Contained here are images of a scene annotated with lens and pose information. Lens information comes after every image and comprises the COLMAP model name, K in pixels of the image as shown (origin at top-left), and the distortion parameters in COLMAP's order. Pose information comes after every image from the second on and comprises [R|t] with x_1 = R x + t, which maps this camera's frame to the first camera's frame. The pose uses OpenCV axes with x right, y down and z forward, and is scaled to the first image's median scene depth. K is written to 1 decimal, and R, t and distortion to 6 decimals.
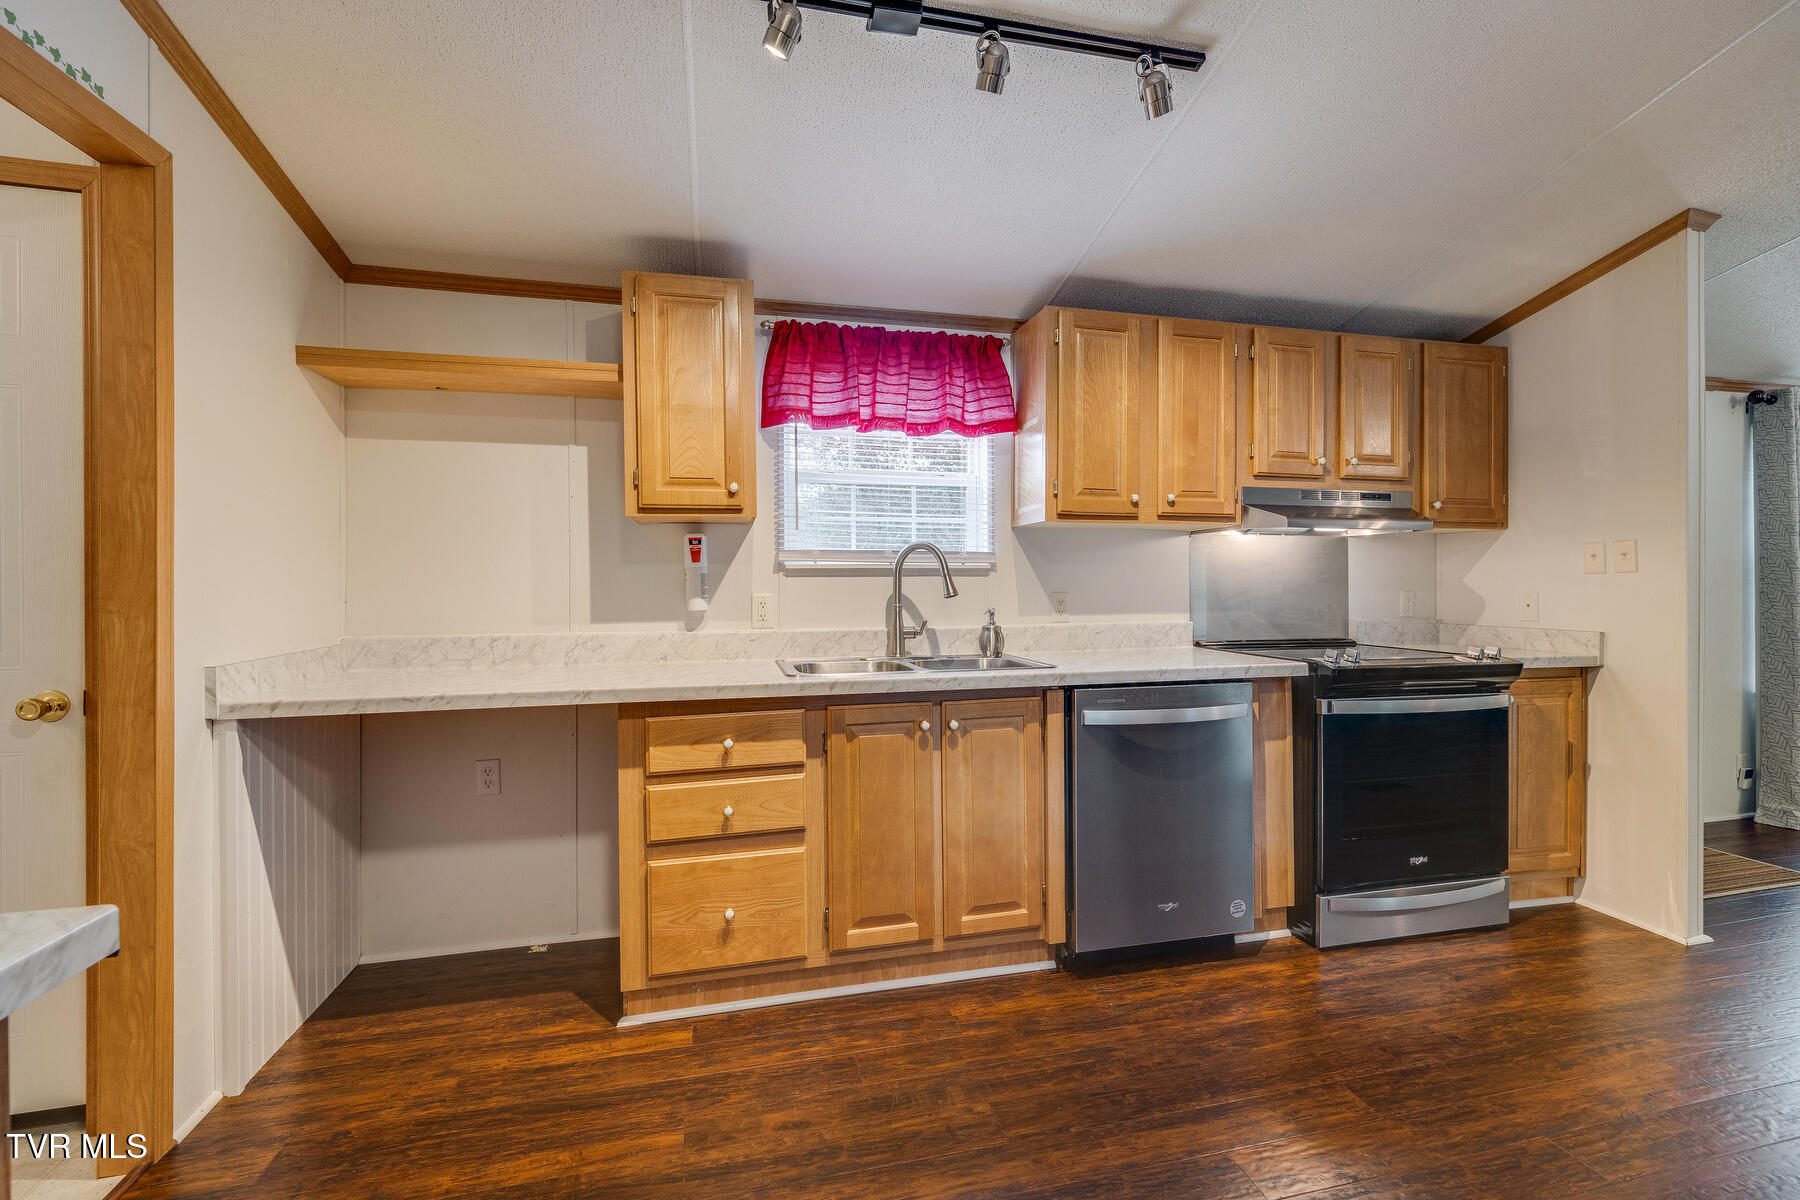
lens RADIAL K [[743.7, 0, 901.8], [0, 743.7, 588.5], [0, 0, 1]] dist [-0.001784, -0.000320]
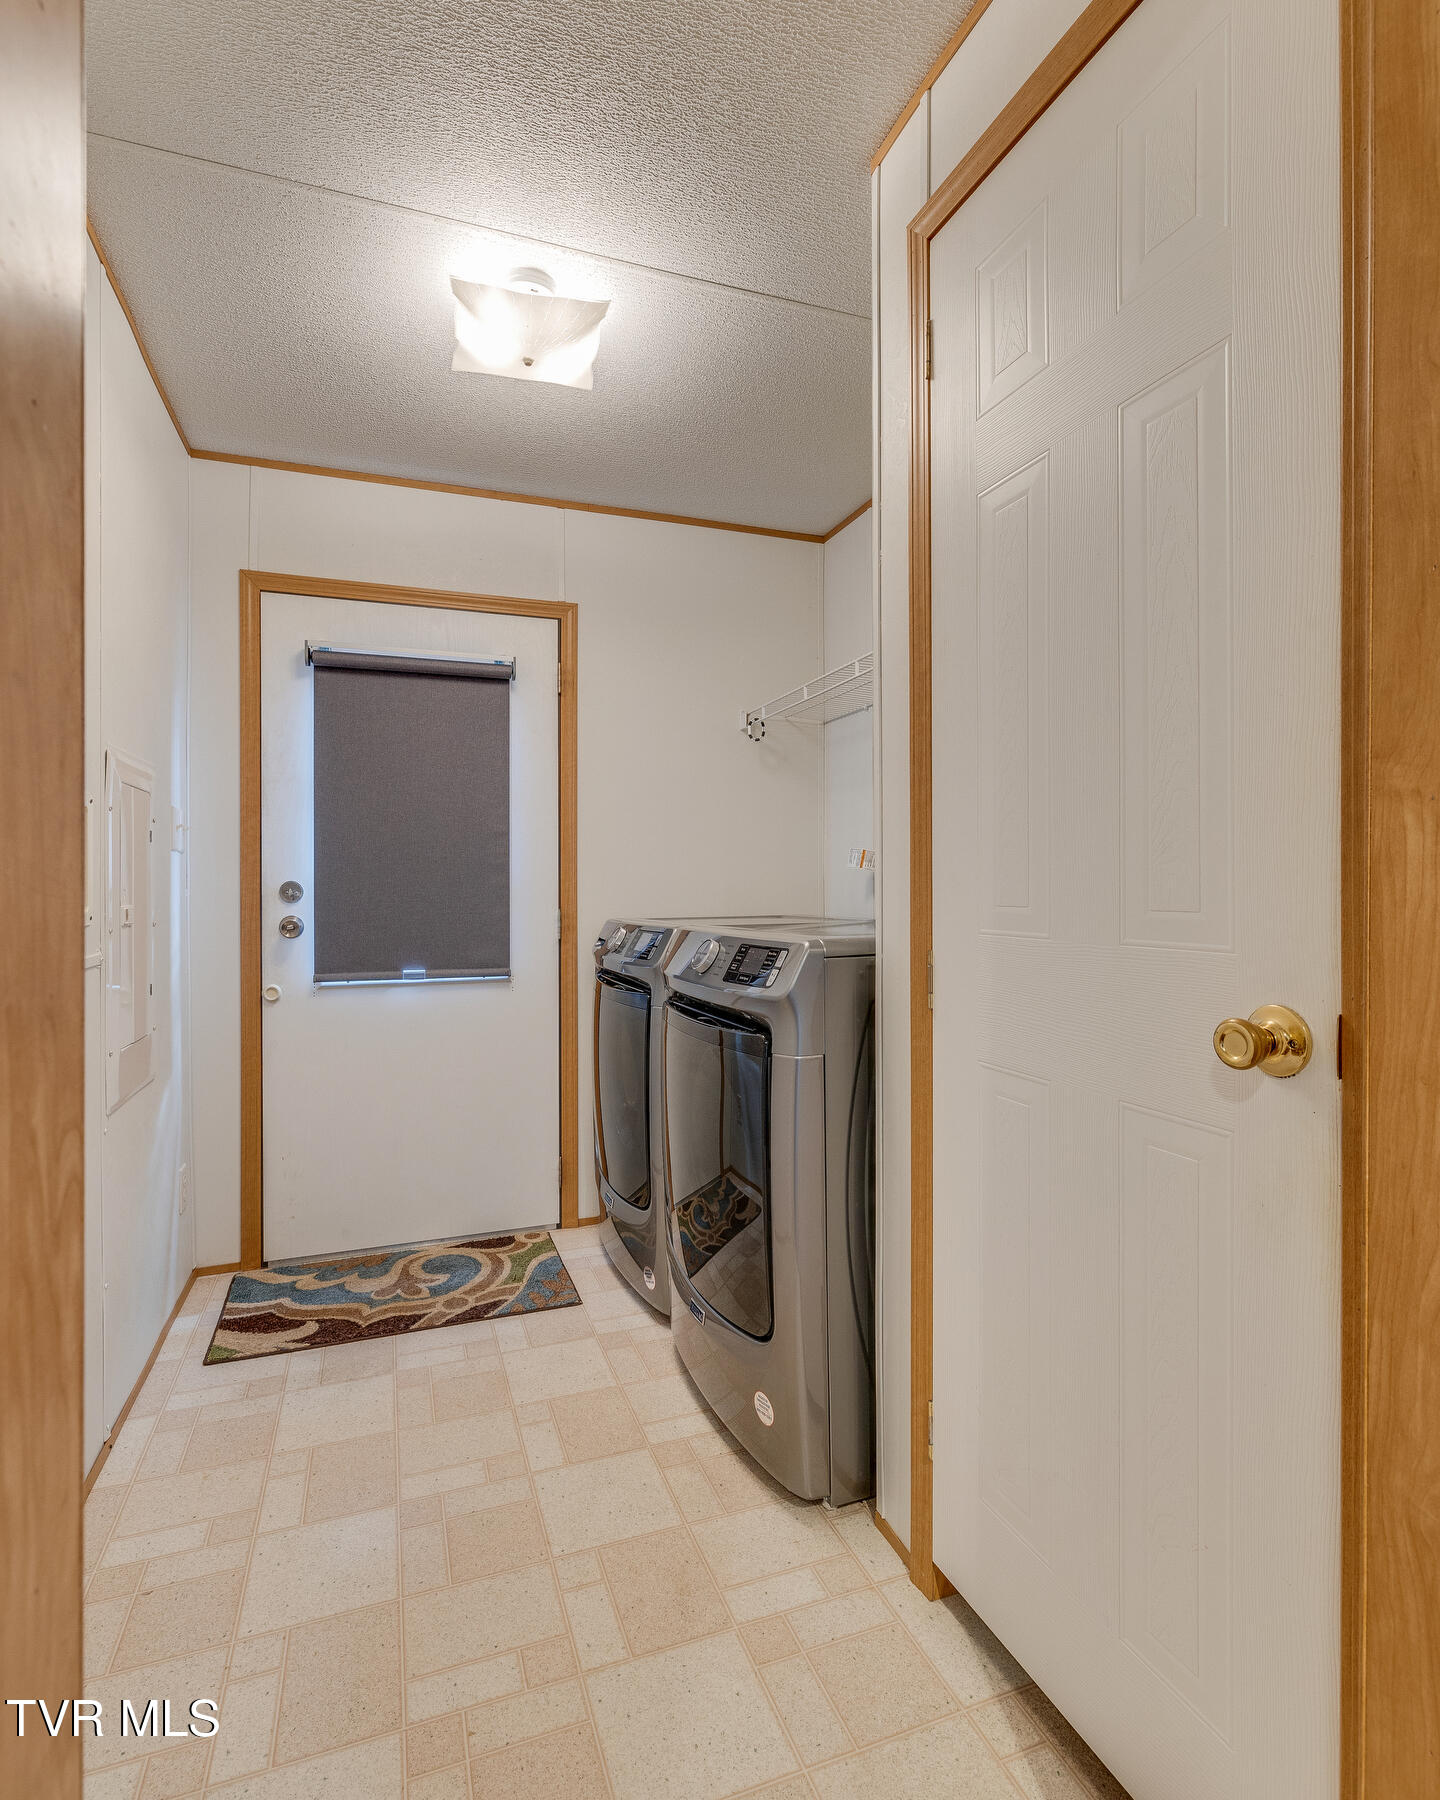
lens RADIAL K [[908.2, 0, 712.9], [0, 908.2, 897.0], [0, 0, 1]] dist [-0.000132, 0.000354]
pose [[0.118507, 0.000796, -0.992953, -0.652833], [-0.003850, 0.999993, 0.000343, 0.073544], [0.992946, 0.003783, 0.118510, 0.605208]]
